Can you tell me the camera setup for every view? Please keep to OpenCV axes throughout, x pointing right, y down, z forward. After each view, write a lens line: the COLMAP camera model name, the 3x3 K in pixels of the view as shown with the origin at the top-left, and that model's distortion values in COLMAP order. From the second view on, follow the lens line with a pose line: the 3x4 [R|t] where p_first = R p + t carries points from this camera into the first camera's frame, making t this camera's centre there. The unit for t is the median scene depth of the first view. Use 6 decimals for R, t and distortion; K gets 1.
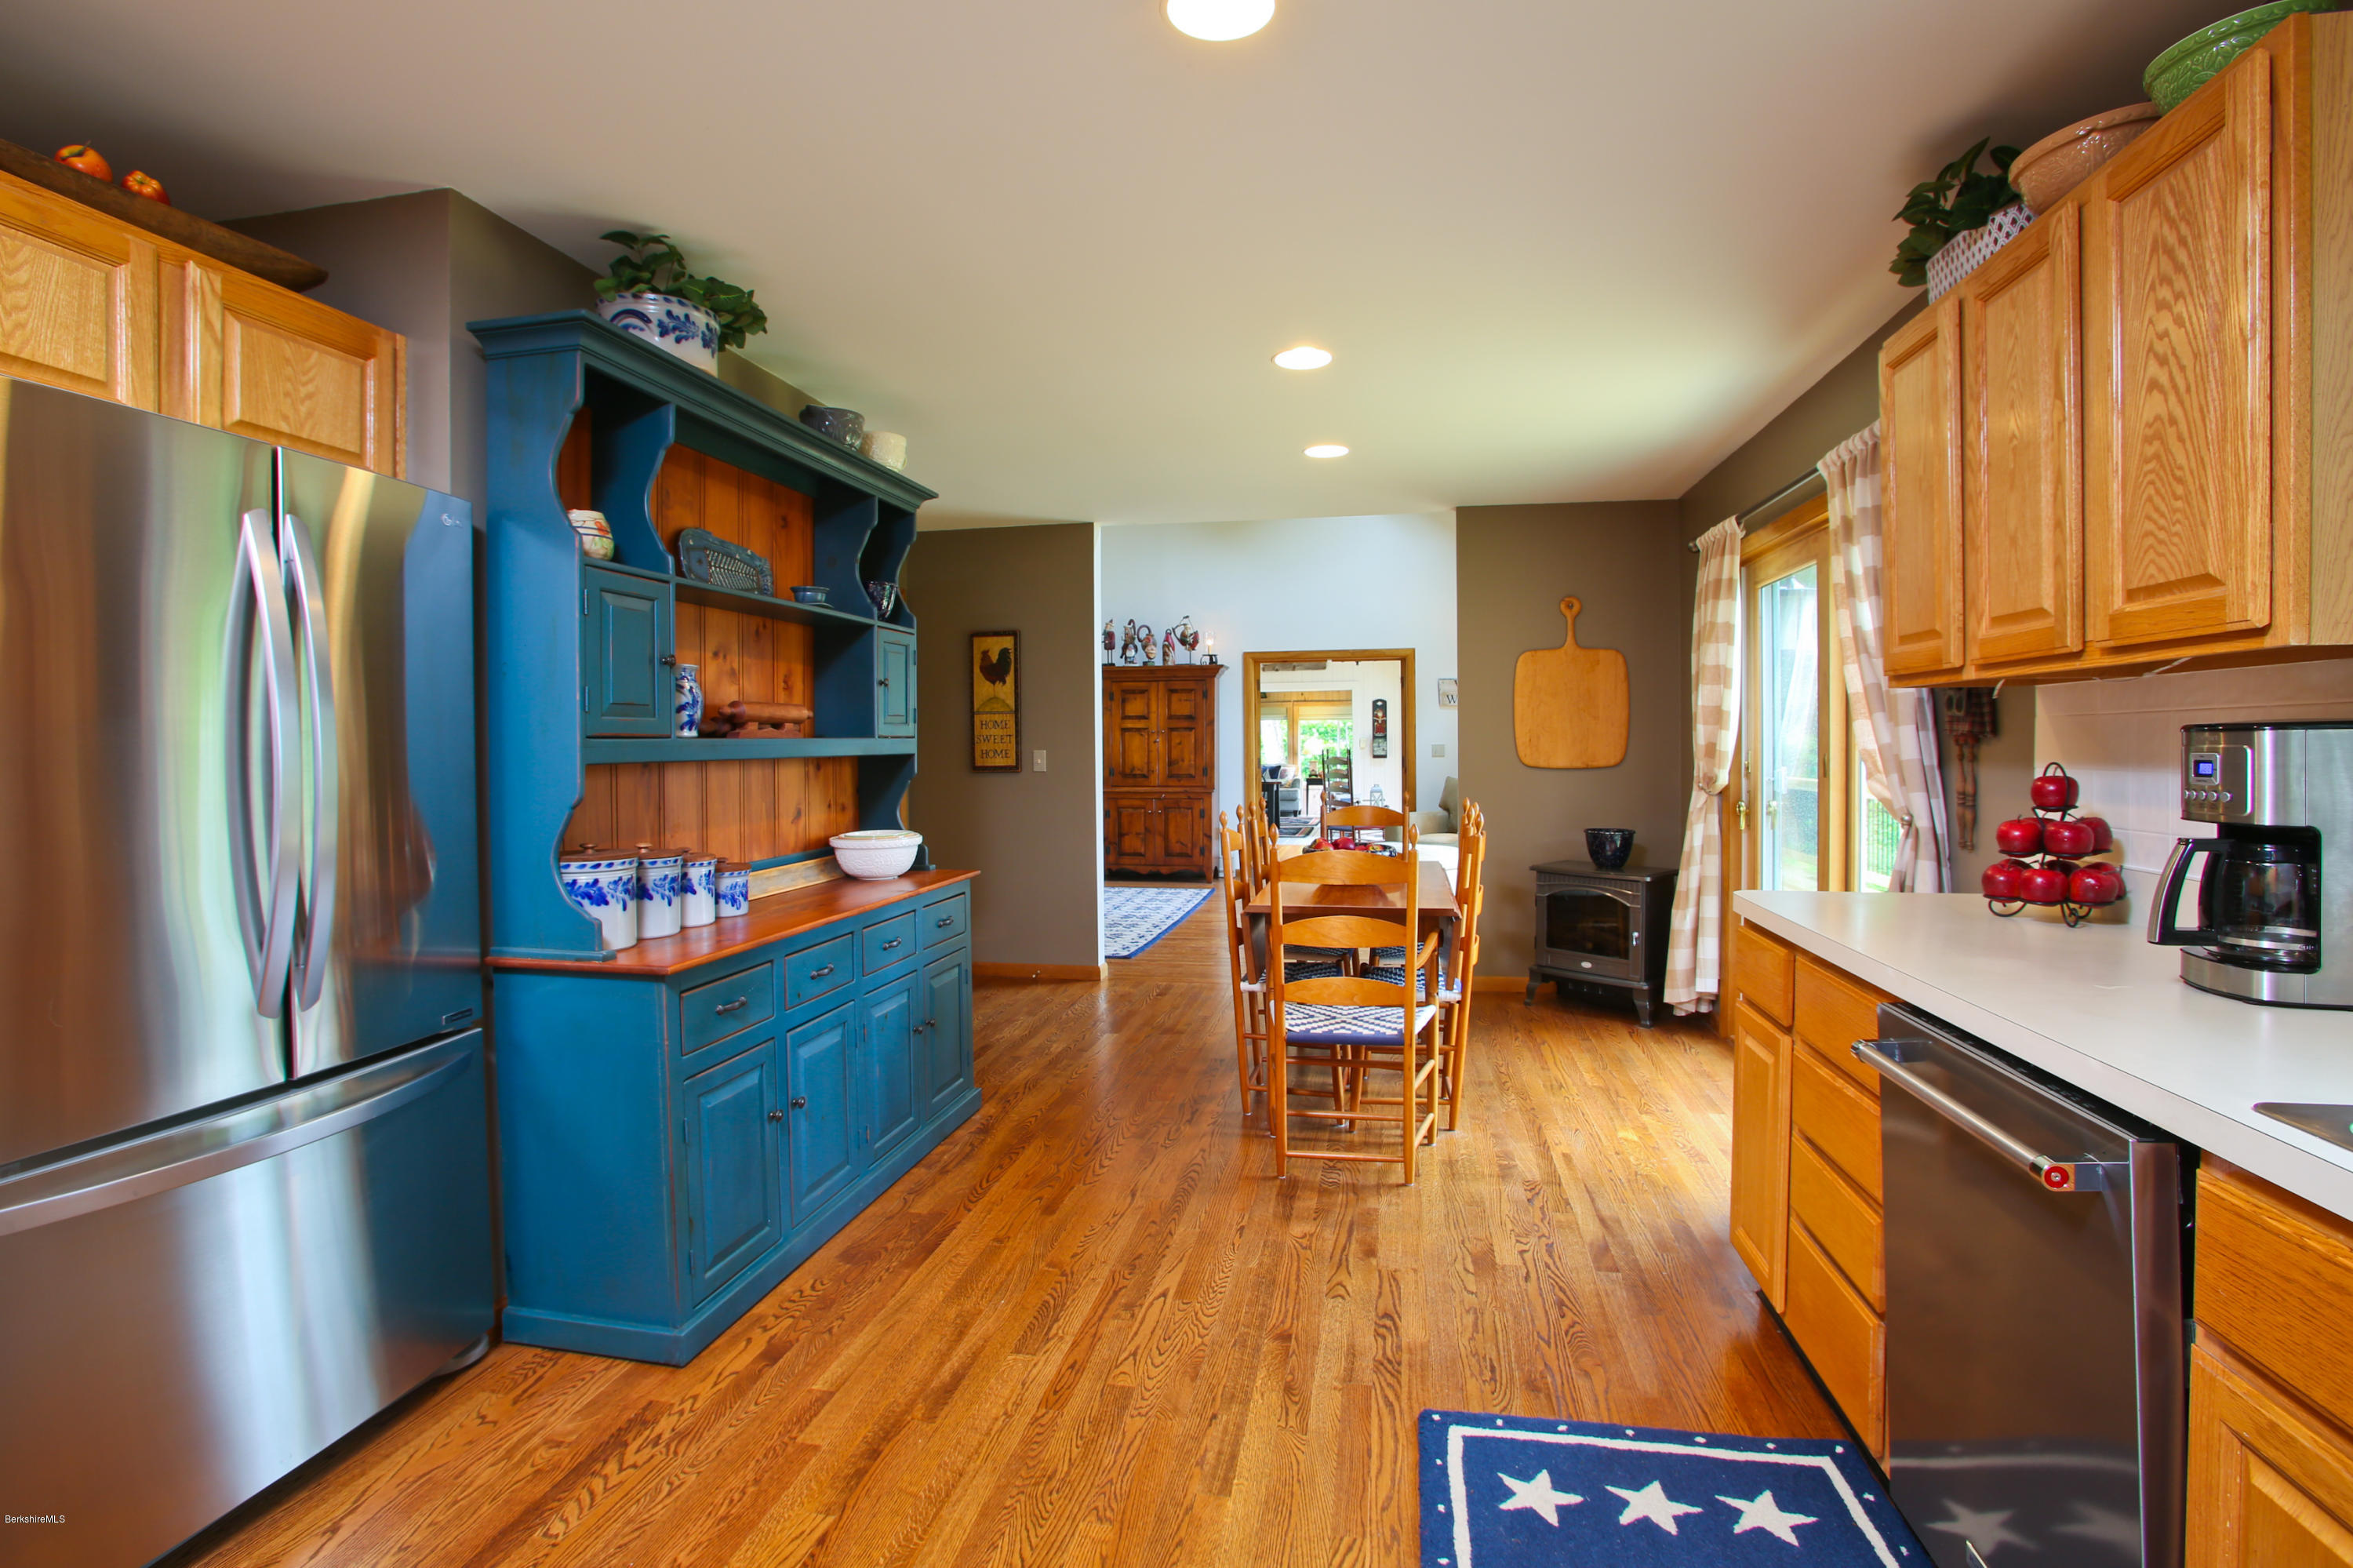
lens RADIAL K [[1131.9, 0, 1171.4], [0, 1131.9, 767.4], [0, 0, 1]] dist [-0.087514, 0.039101]
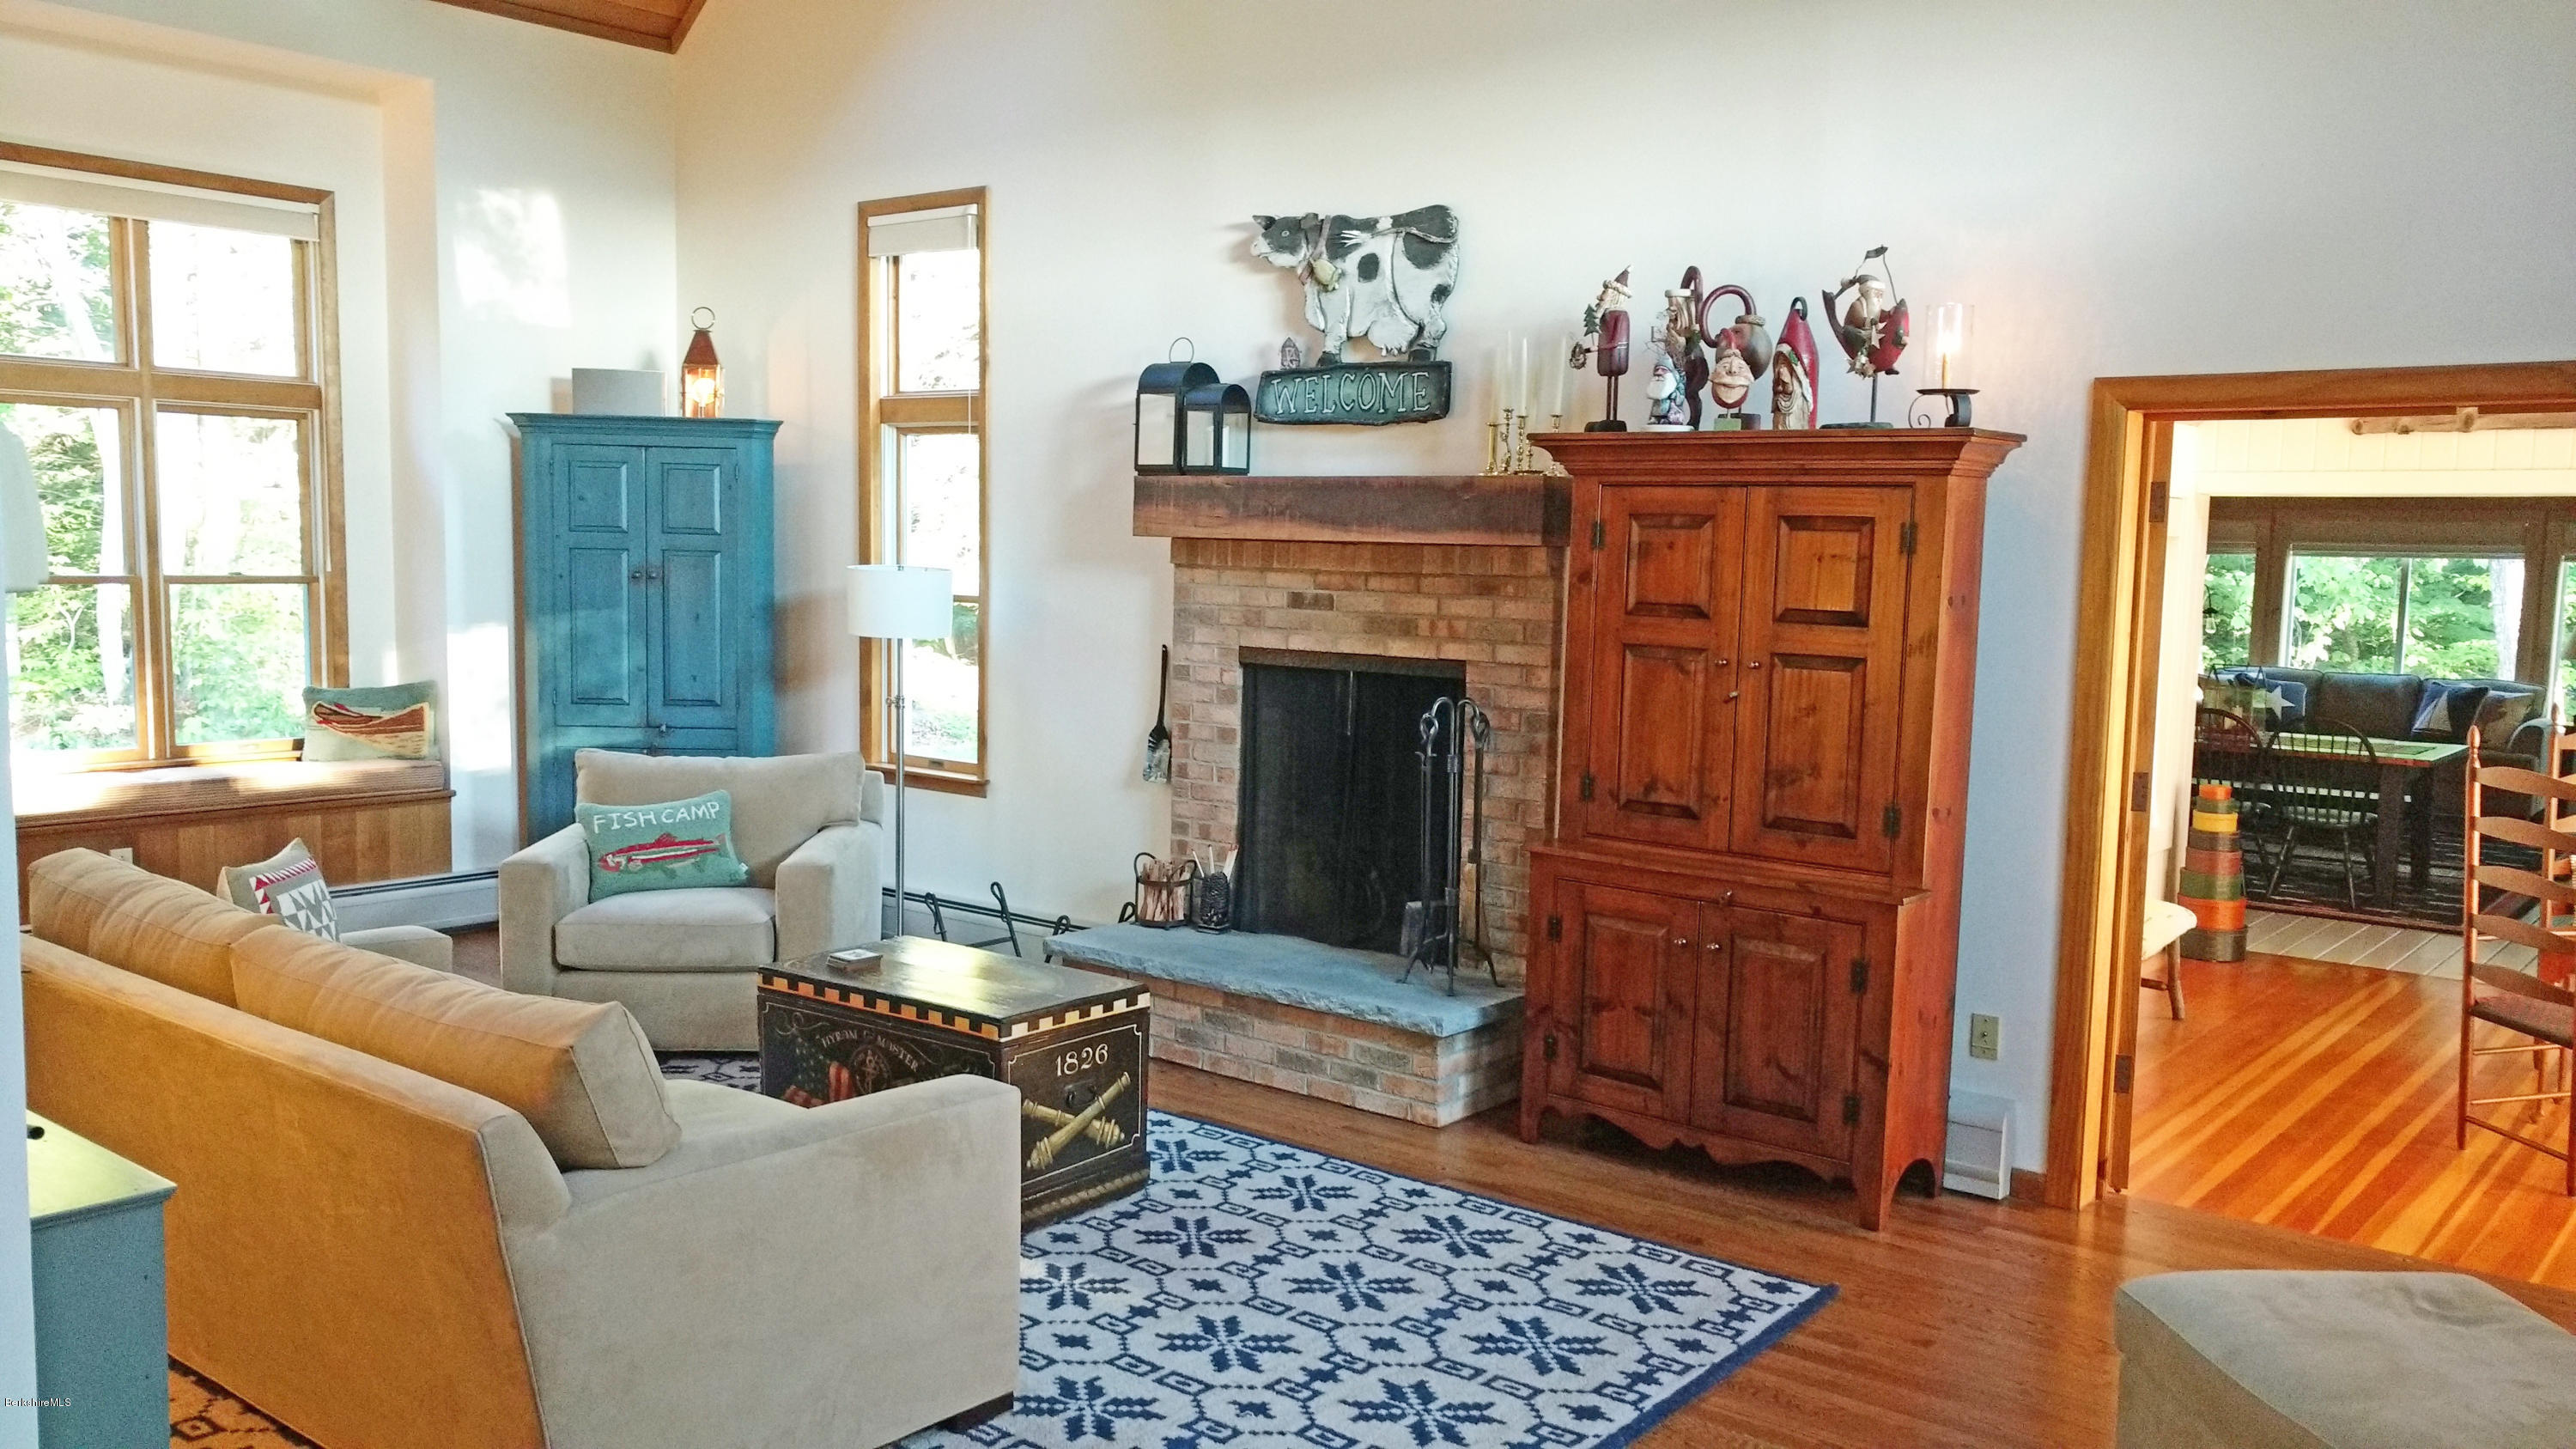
lens RADIAL K [[2029.9, 0, 1280.2], [0, 2029.9, 735.0], [0, 0, 1]] dist [0.103270, -0.276835]
pose [[0.881568, 0.070262, -0.466800, 0.128794], [-0.034613, 0.995820, 0.084521, -0.053603], [0.470787, -0.058354, 0.880315, 0.491980]]
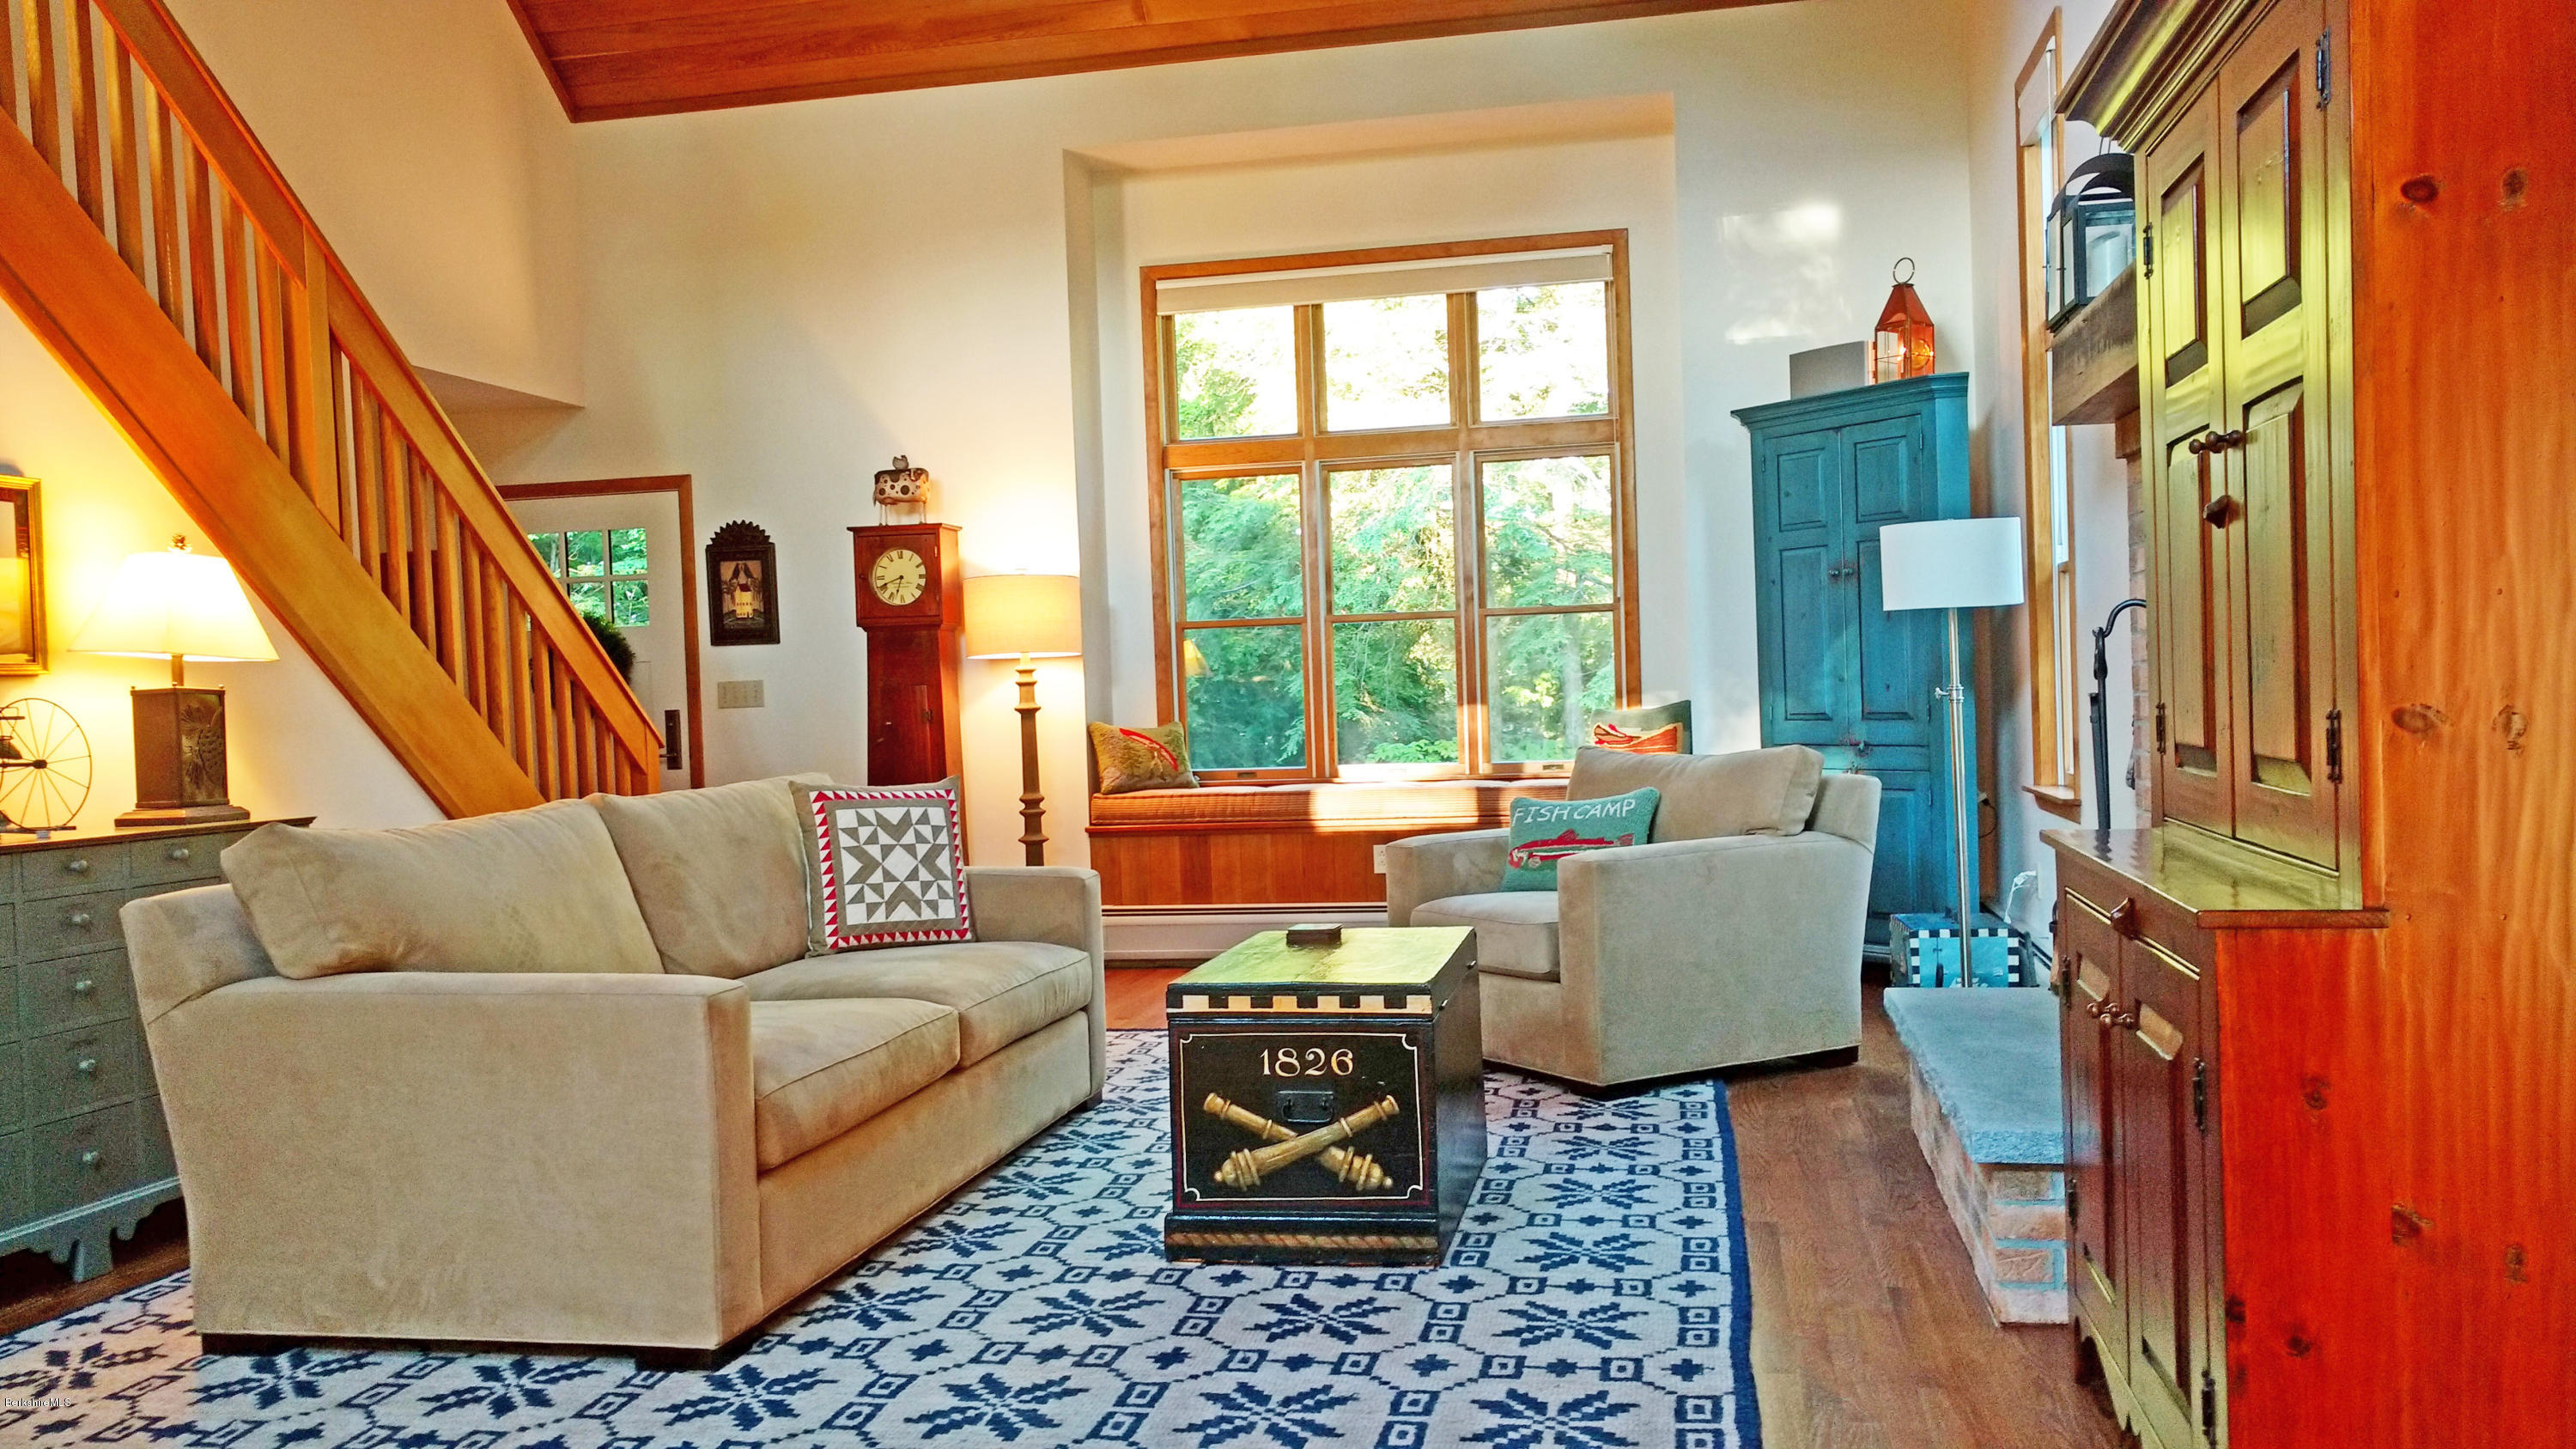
lens RADIAL K [[2029.9, 0, 1280.2], [0, 2029.9, 735.0], [0, 0, 1]] dist [0.103270, -0.276835]
pose [[-0.008382, 0.023894, -0.999679, 0.240720], [0.014710, 0.999609, 0.023769, -0.003558], [0.999857, -0.014506, -0.008730, 0.890479]]
